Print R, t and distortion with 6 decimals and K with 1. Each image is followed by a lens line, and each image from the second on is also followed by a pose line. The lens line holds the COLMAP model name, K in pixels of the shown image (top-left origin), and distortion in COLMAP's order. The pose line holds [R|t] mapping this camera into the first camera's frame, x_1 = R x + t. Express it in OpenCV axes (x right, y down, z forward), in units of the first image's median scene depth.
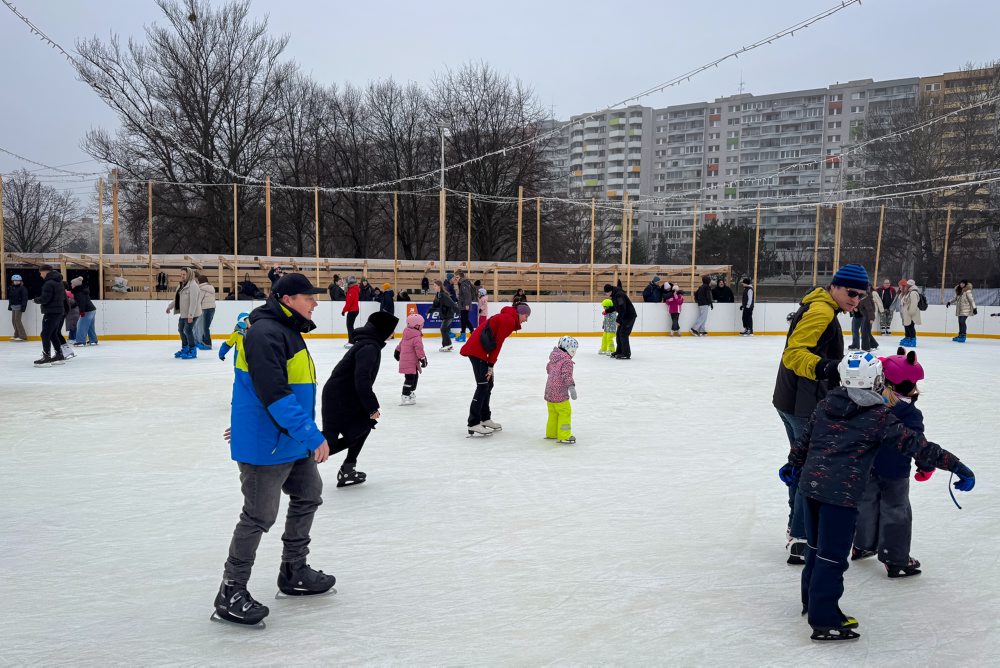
lens RADIAL K [[735.8, 0, 504.4], [0, 735.8, 307.4], [0, 0, 1]] dist [0.020808, -0.016280]
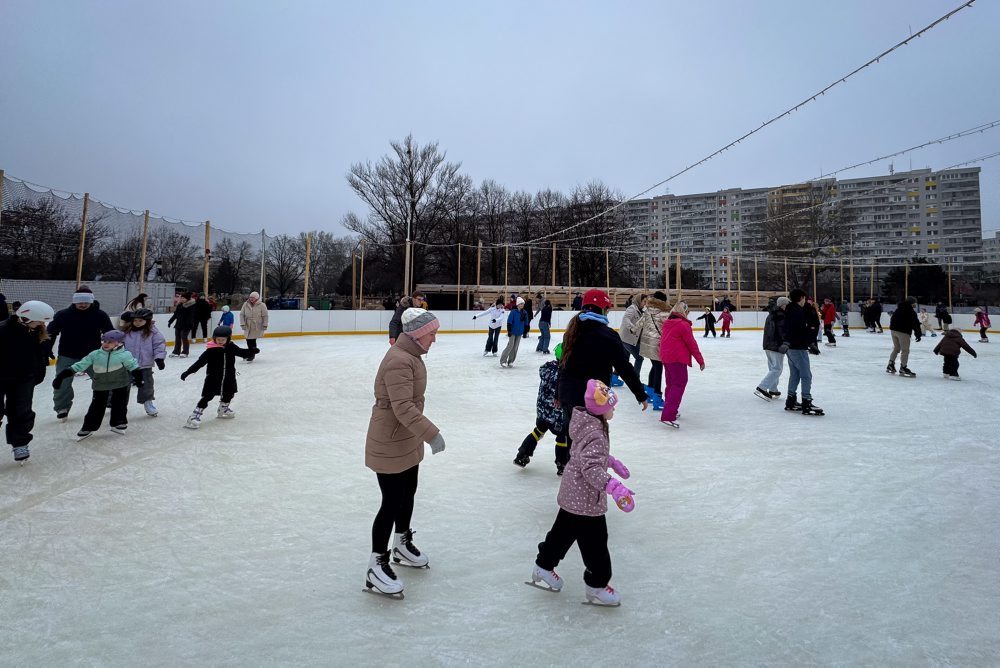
lens RADIAL K [[433.3, 0, 527.3], [0, 433.3, 286.1], [0, 0, 1]] dist [-0.010823, 0.000357]
pose [[0.999096, 0.003744, 0.042355, -0.323212], [-0.000976, 0.997873, -0.065180, 0.000473], [-0.042509, 0.065080, 0.996974, -0.060813]]
